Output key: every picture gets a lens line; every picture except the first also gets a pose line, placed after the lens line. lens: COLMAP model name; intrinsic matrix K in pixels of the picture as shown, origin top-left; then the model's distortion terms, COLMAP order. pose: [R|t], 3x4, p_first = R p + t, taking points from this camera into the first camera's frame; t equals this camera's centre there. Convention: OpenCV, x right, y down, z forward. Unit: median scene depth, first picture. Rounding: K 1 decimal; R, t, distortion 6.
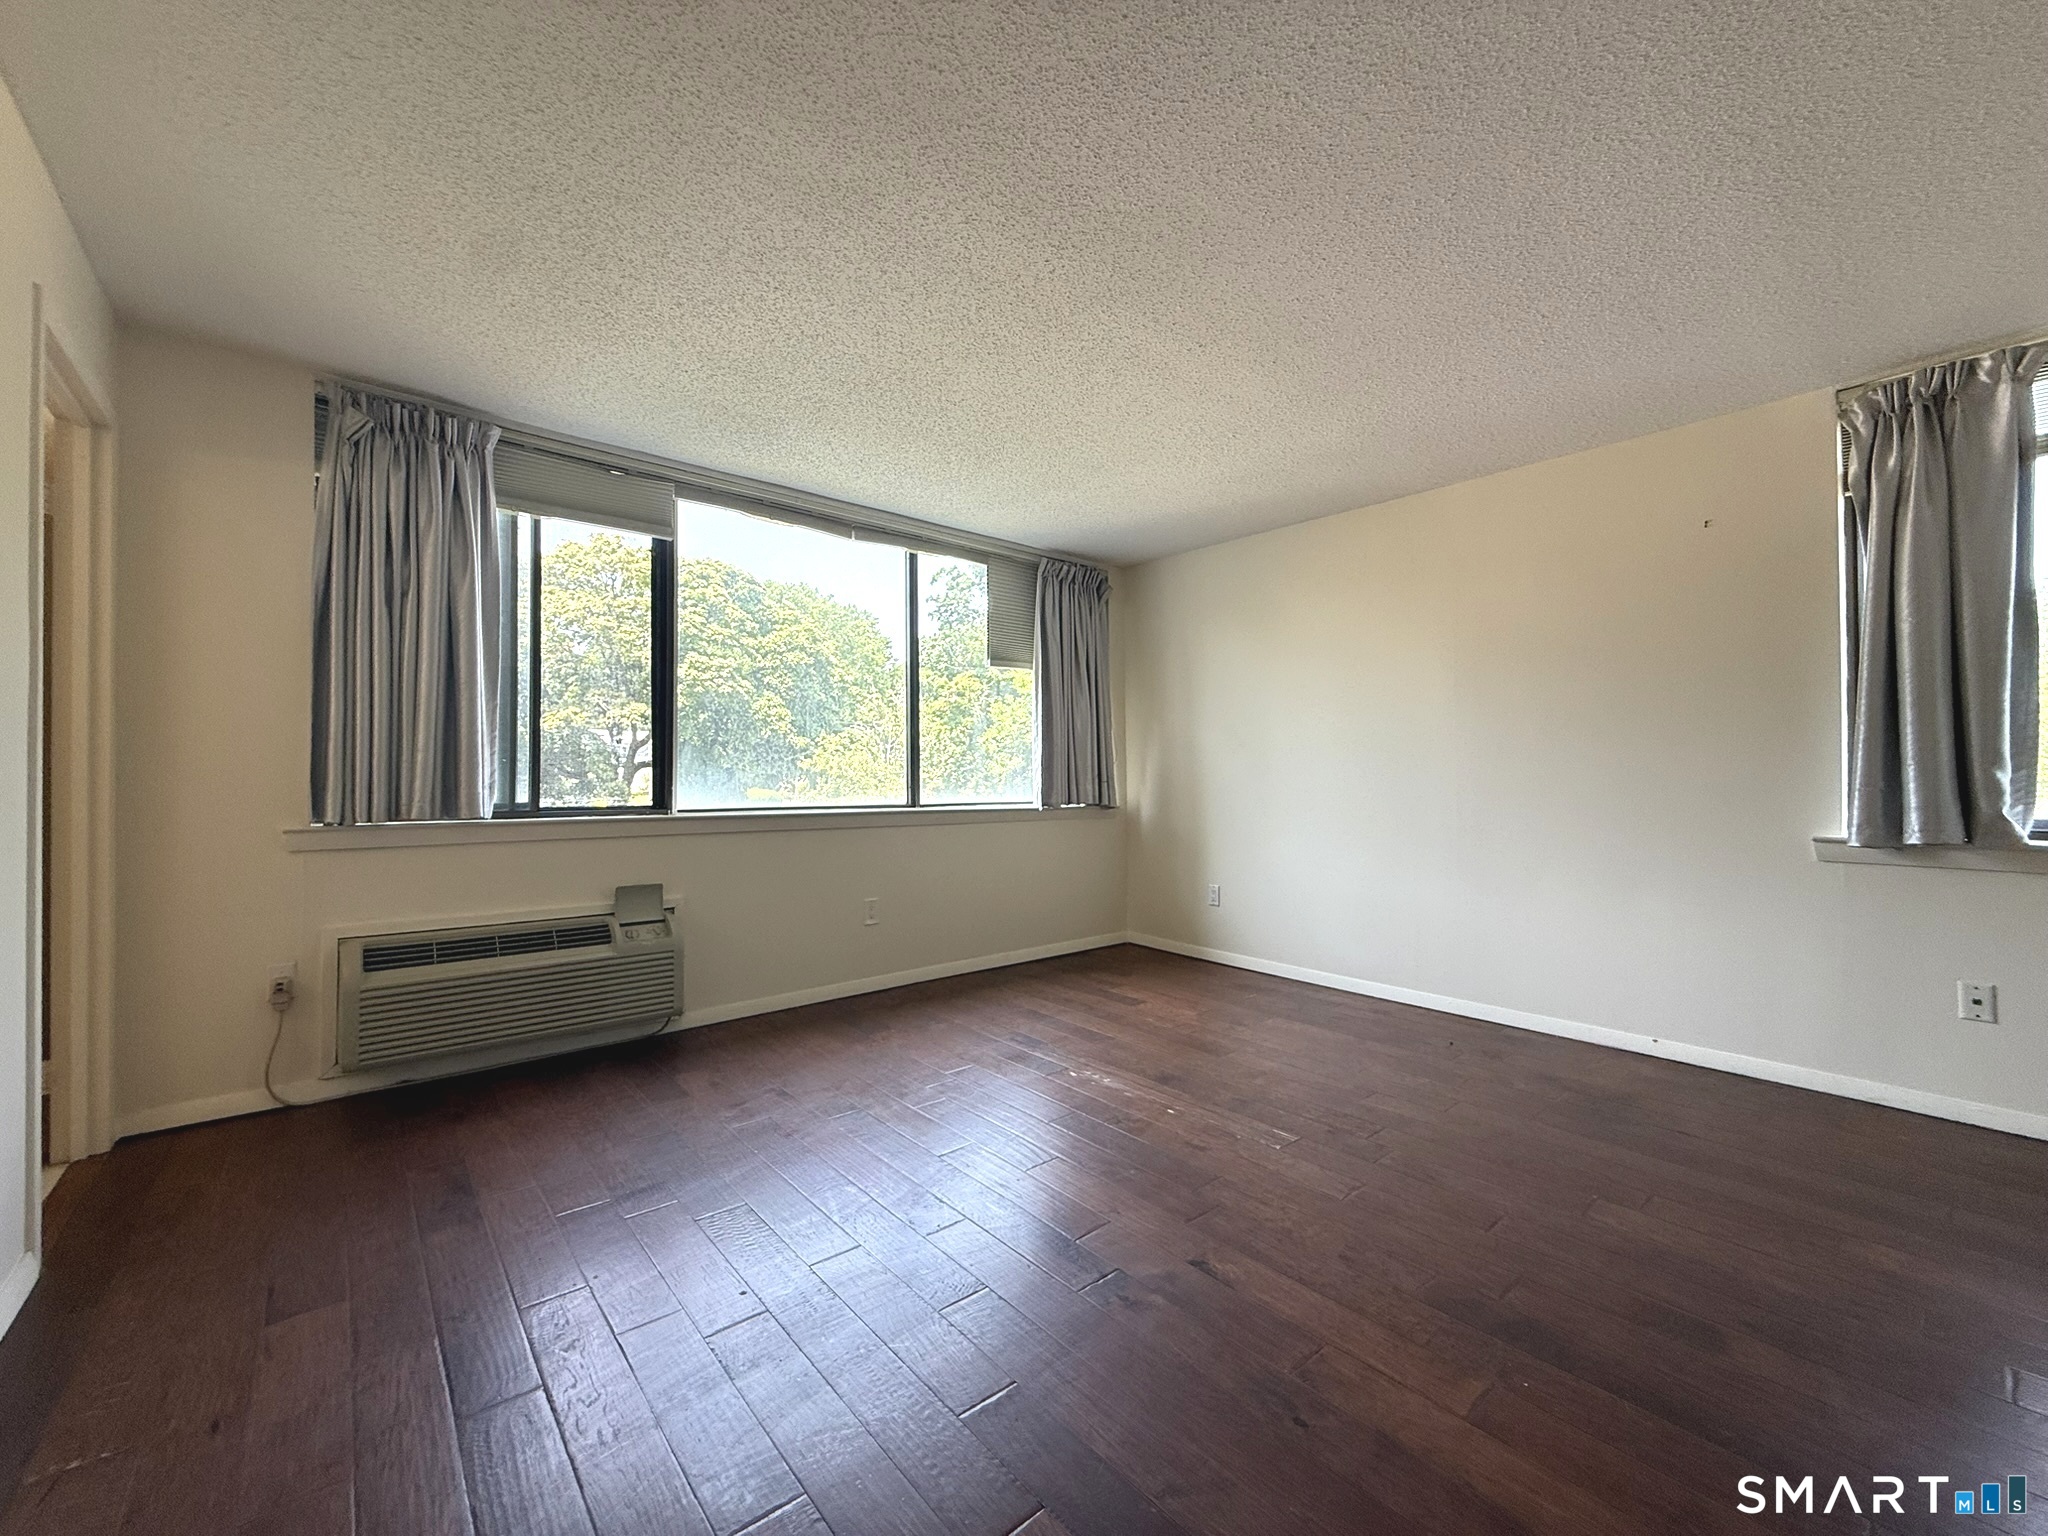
lens RADIAL K [[812.3, 0, 1017.0], [0, 812.3, 757.0], [0, 0, 1]] dist [0.000521, 0.000301]
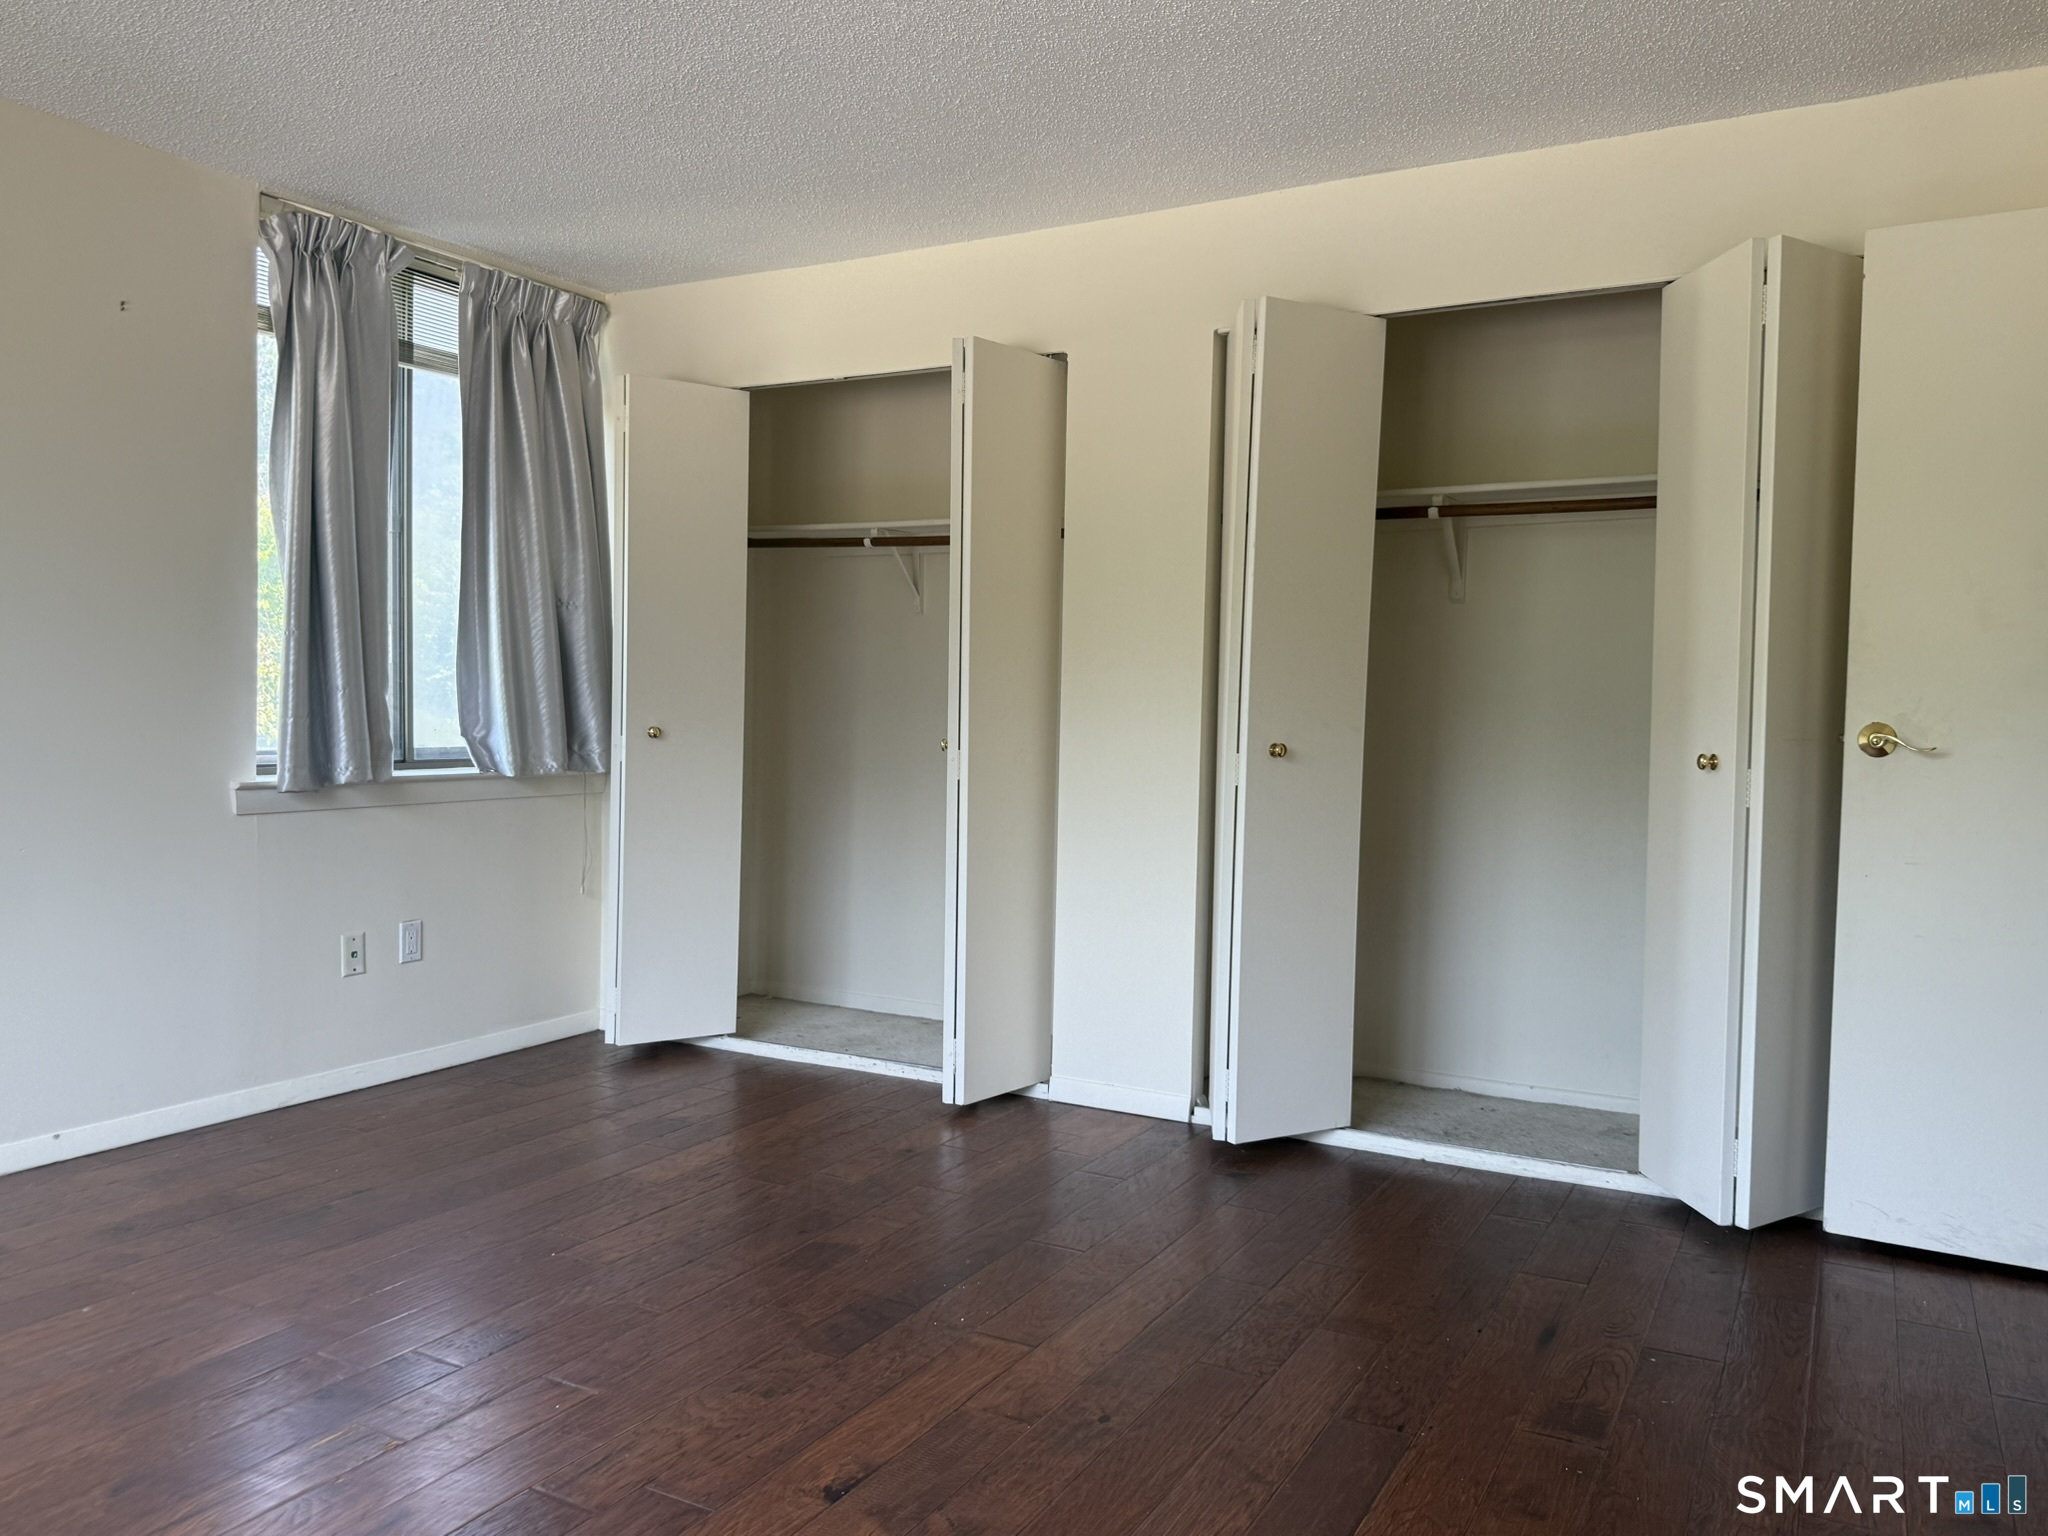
lens RADIAL K [[1514.9, 0, 1024.0], [0, 1514.9, 768.0], [0, 0, 1]] dist [0.076262, -0.135389]
pose [[-0.360419, -0.044736, 0.931717, -0.497126], [-0.037219, 0.998744, 0.033557, 0.008744], [-0.932048, -0.022583, -0.361631, 0.708565]]
